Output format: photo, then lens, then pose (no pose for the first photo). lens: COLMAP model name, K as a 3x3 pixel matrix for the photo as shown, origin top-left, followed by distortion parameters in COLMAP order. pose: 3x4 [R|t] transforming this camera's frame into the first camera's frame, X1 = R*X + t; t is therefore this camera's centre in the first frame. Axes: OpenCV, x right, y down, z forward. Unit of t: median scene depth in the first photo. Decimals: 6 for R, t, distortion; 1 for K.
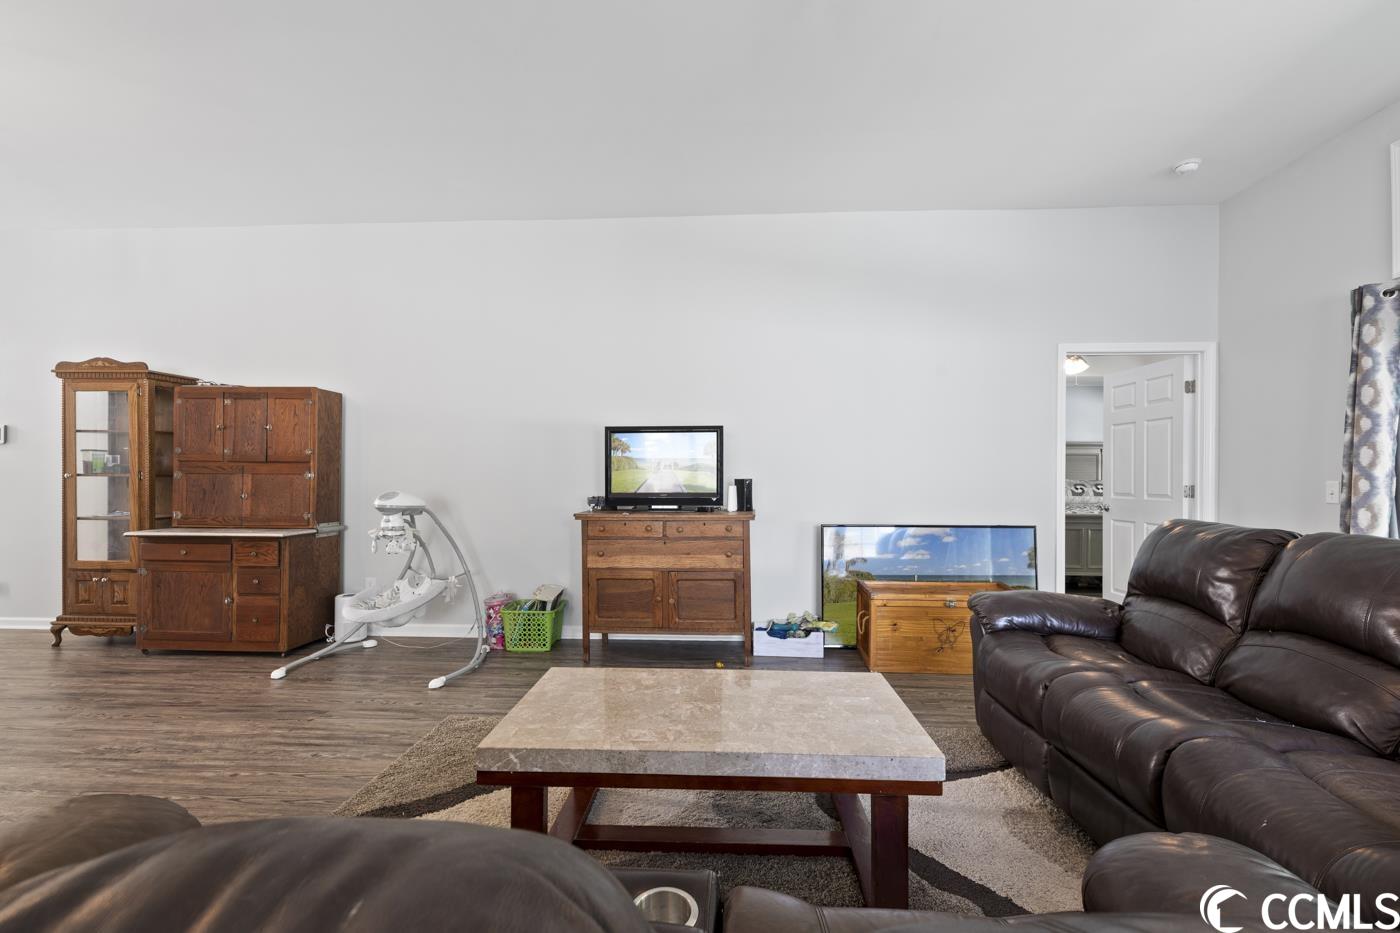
lens RADIAL K [[642.9, 0, 706.8], [0, 642.9, 478.5], [0, 0, 1]] dist [0.005246, 0.000056]
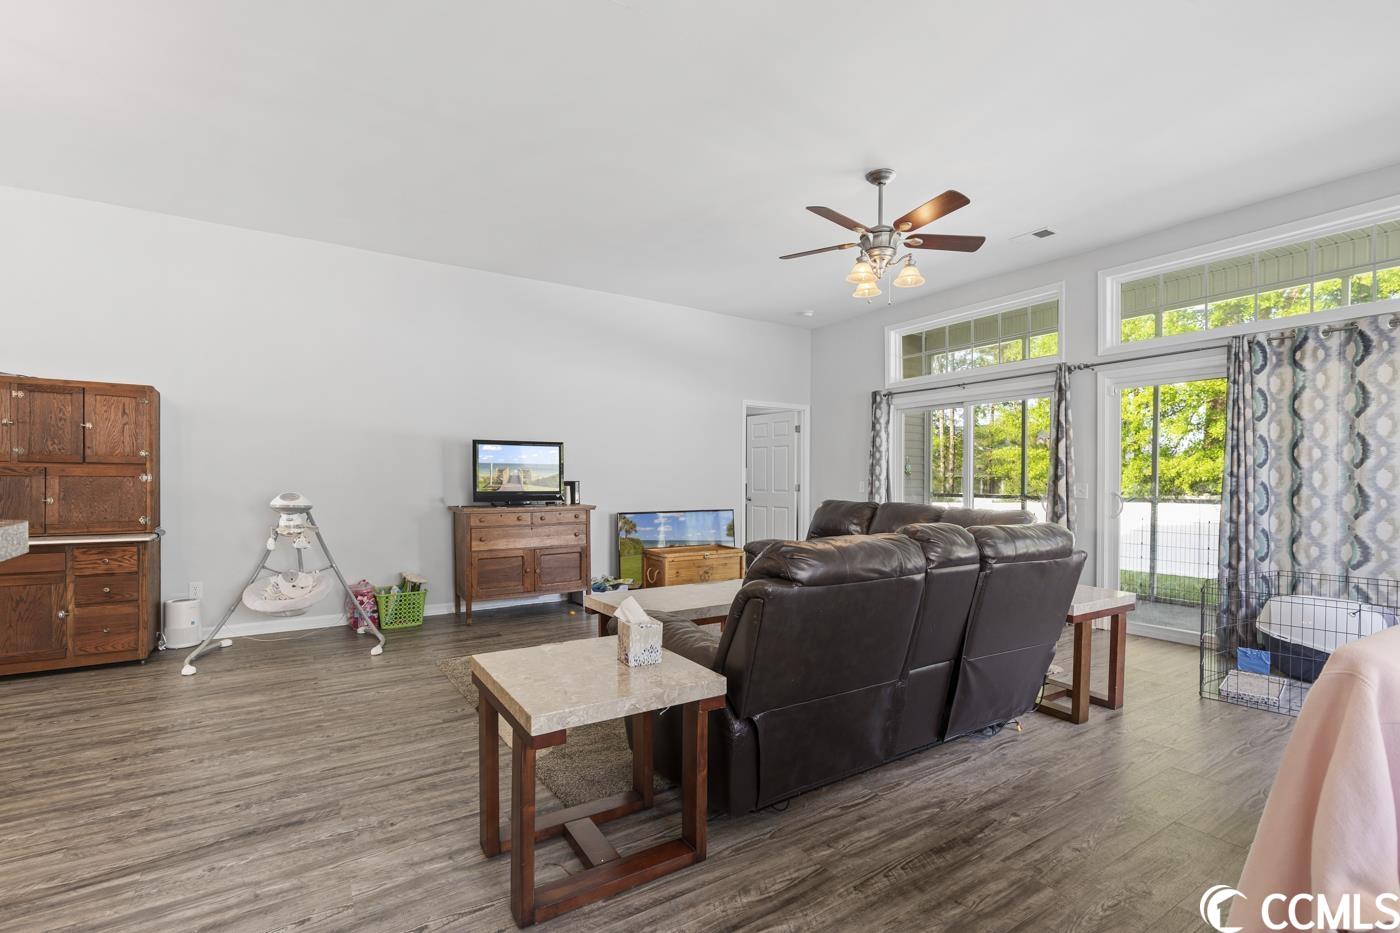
lens RADIAL K [[640.9, 0, 706.2], [0, 640.9, 487.5], [0, 0, 1]] dist [0.003216, 0.000078]
pose [[0.800079, -0.006958, 0.599854, -0.577462], [0.000407, 0.999939, 0.011055, -0.000603], [-0.599894, -0.008600, 0.800033, -0.295304]]
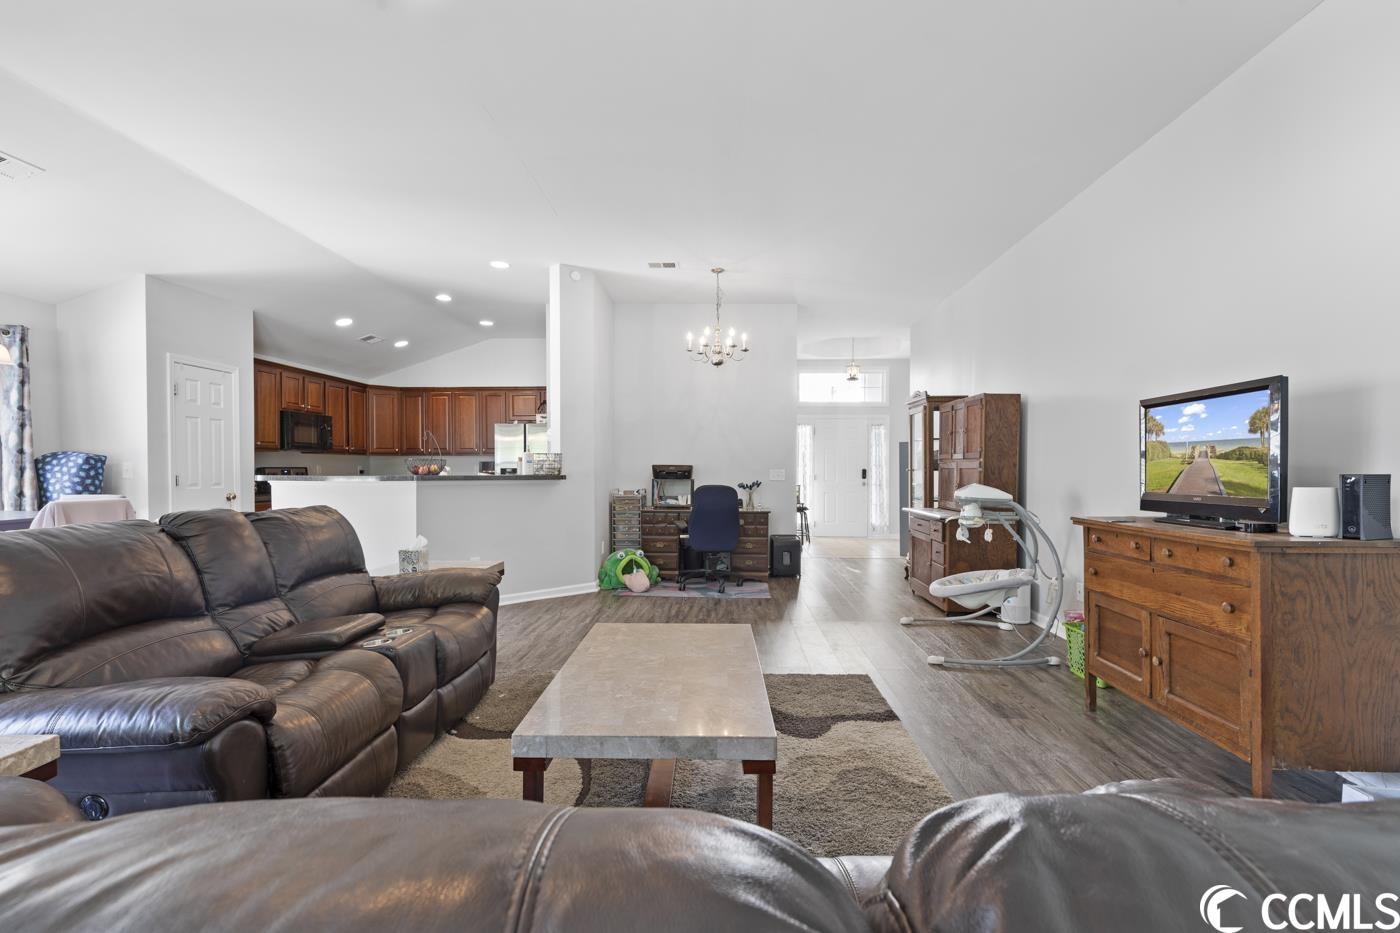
lens RADIAL K [[637.4, 0, 705.6], [0, 637.4, 479.2], [0, 0, 1]] dist [0.004850, 0.000202]
pose [[0.022896, 0.012196, -0.999663, 0.576799], [-0.005992, 0.999909, 0.012061, 0.001059], [0.999720, 0.005714, 0.022967, 0.524715]]
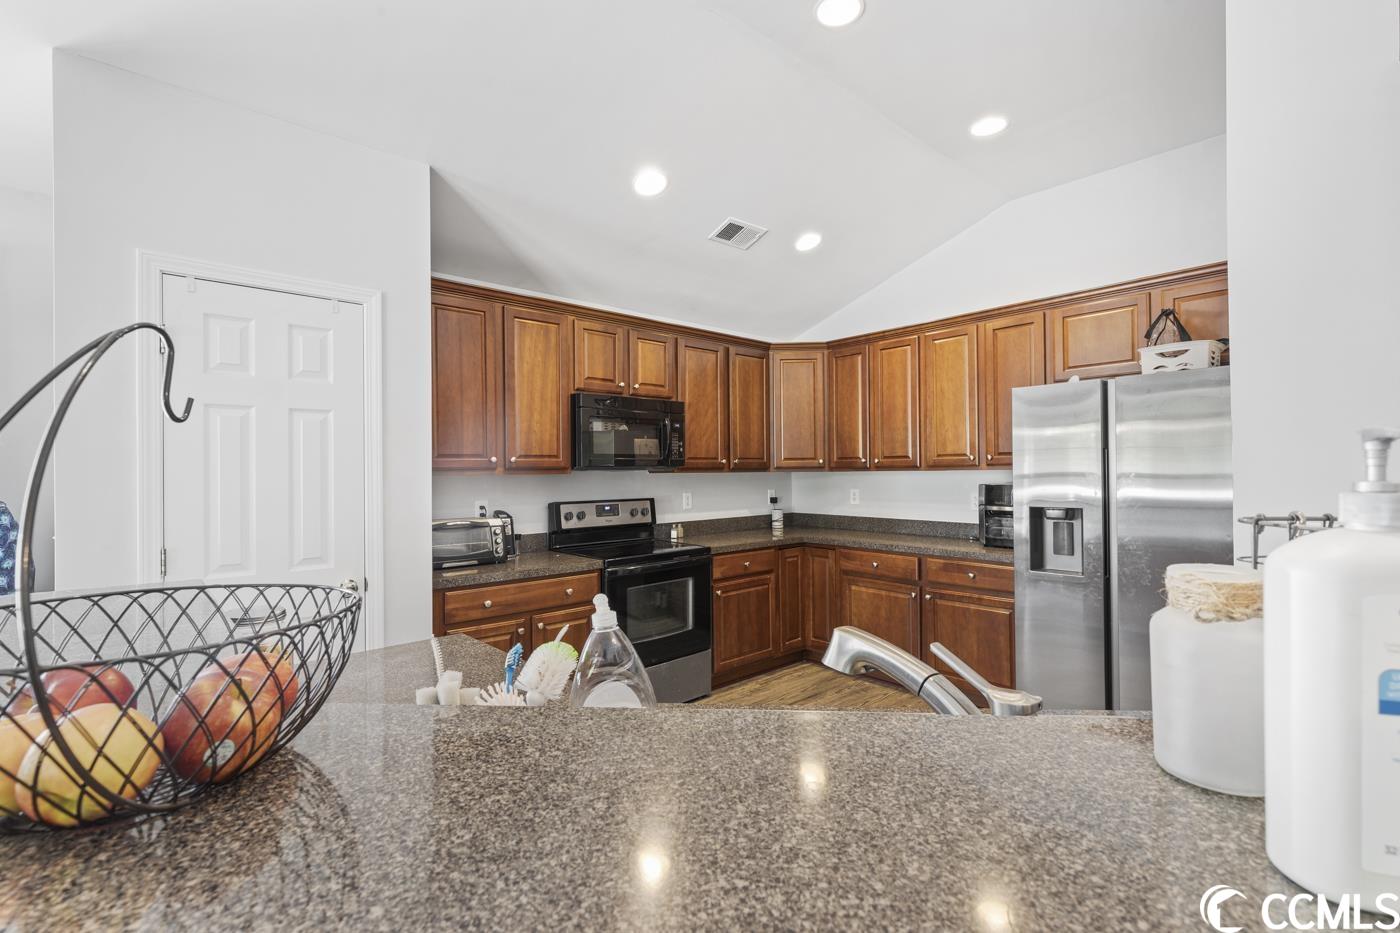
lens RADIAL K [[629.3, 0, 700.0], [0, 629.3, 466.5], [0, 0, 1]] dist [0.005866, -0.000162]
pose [[-0.708833, -0.005037, -0.705358, -0.690105], [0.002738, 0.999947, -0.009892, -0.046249], [0.705371, -0.008943, -0.708782, 0.164661]]
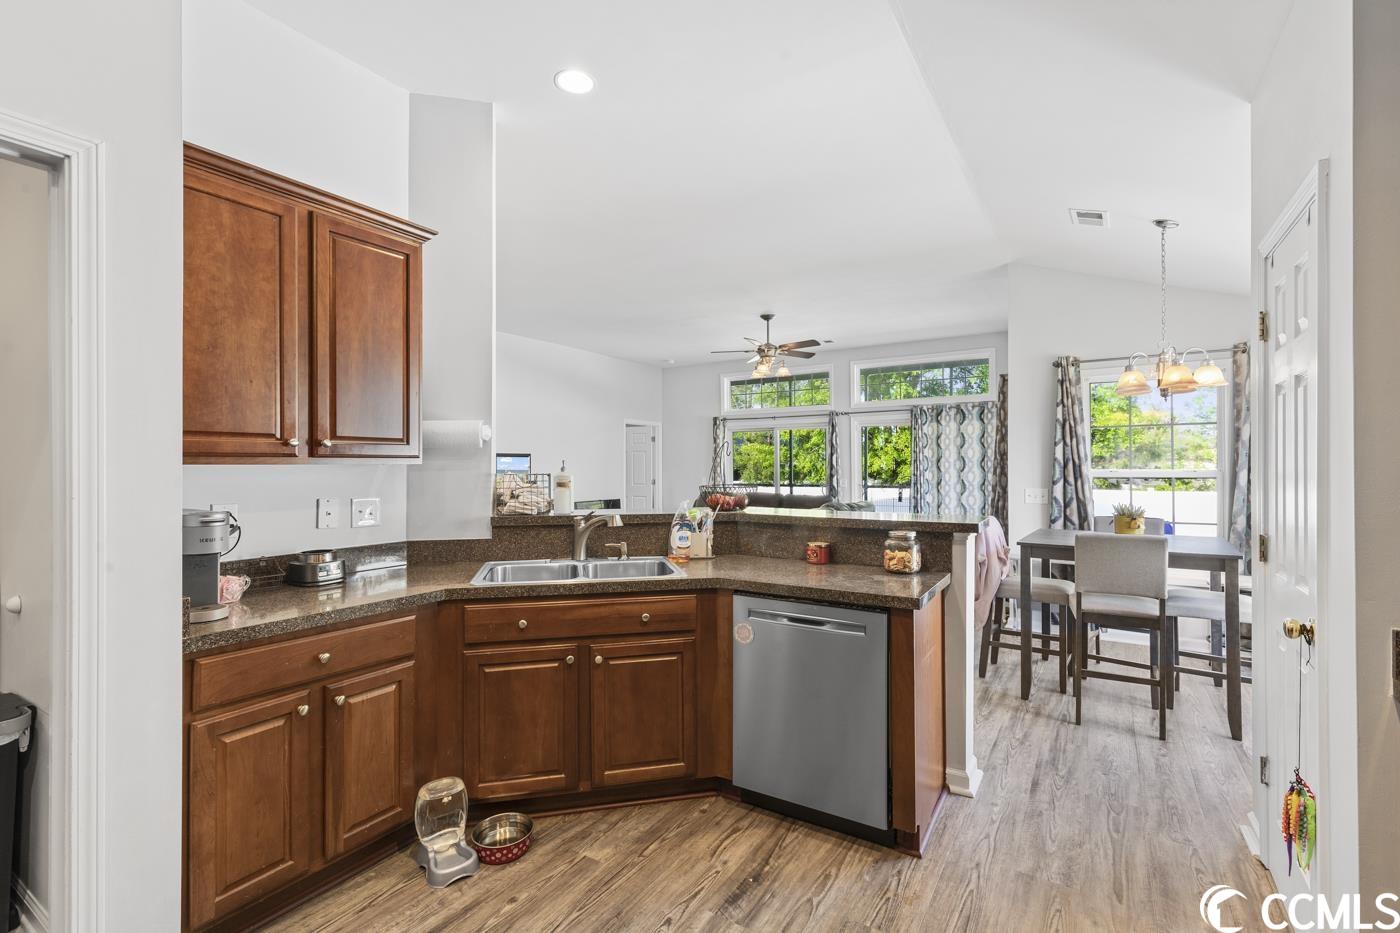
lens RADIAL K [[629.3, 0, 700.0], [0, 629.3, 466.5], [0, 0, 1]] dist [0.005866, -0.000162]
pose [[0.484523, -0.004646, 0.874766, -1.426934], [0.006877, 0.999975, 0.001502, -0.045534], [-0.874752, 0.005288, 0.484543, -0.358685]]
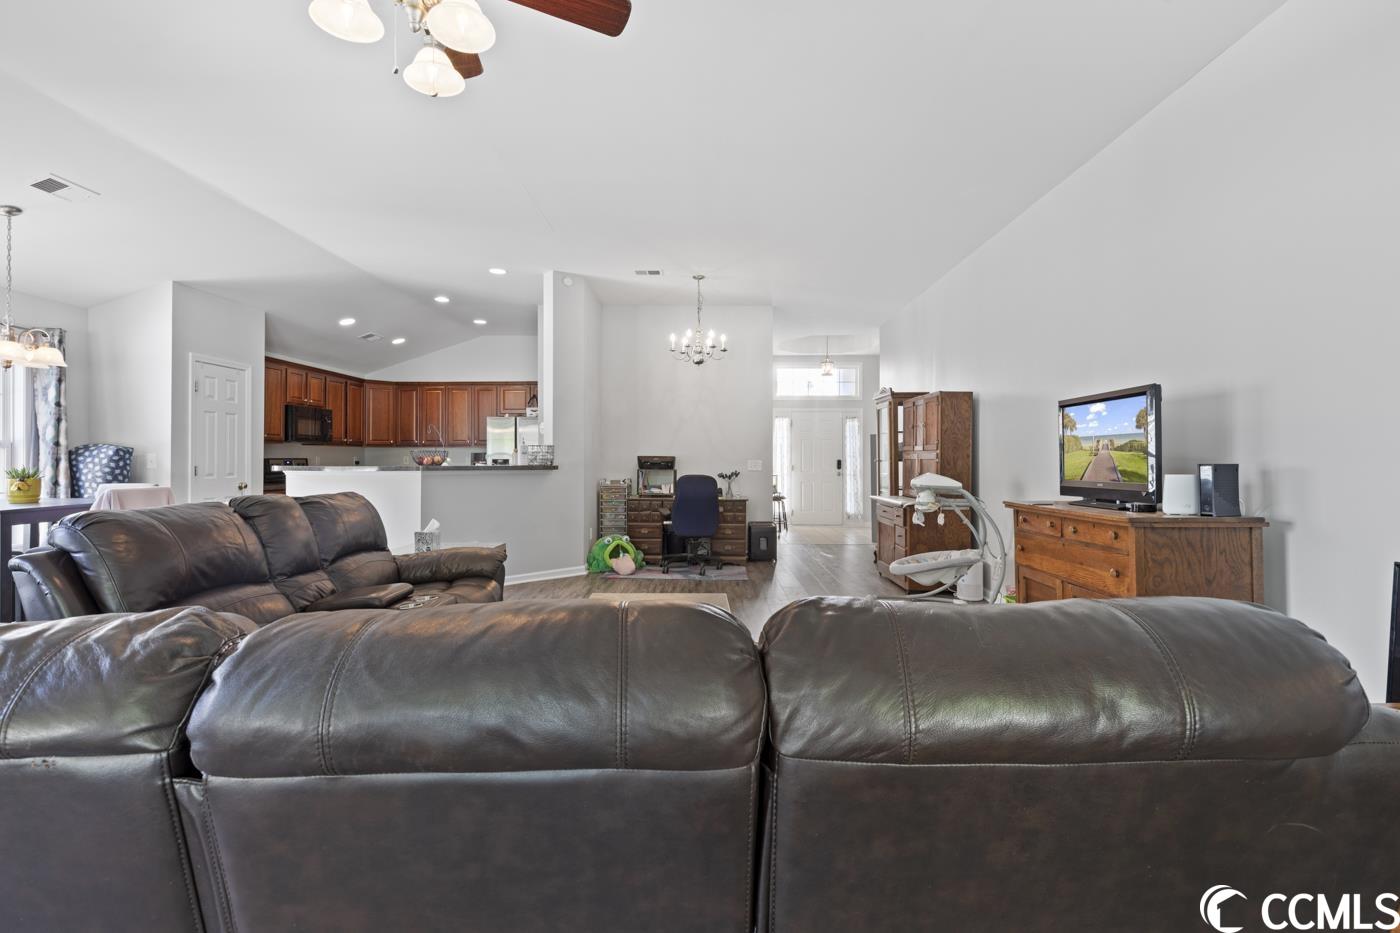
lens RADIAL K [[639.6, 0, 697.3], [0, 639.6, 453.5], [0, 0, 1]] dist [0.008433, -0.000100]
pose [[0.038327, -0.013741, -0.999171, 0.698947], [-0.005750, 0.999886, -0.013972, 0.001779], [0.999249, 0.006280, 0.038244, 0.522010]]
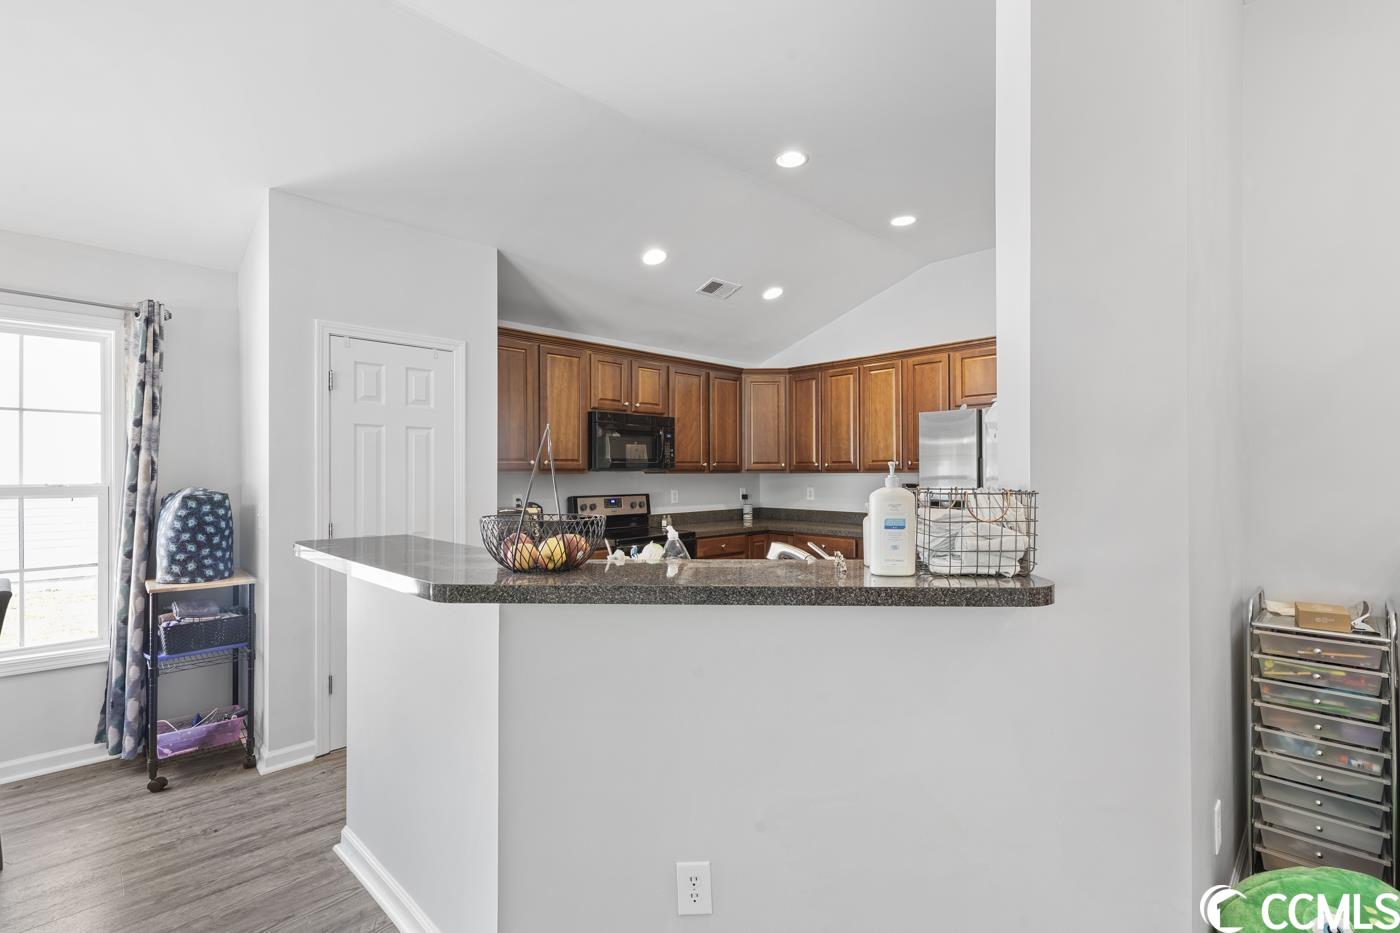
lens RADIAL K [[636.2, 0, 703.9], [0, 636.2, 471.6], [0, 0, 1]] dist [0.006496, 0.000026]
pose [[-0.670964, -0.004912, -0.741473, -0.473782], [-0.002595, 0.999987, -0.004276, -0.044986], [0.741485, -0.000945, -0.670969, 0.336322]]
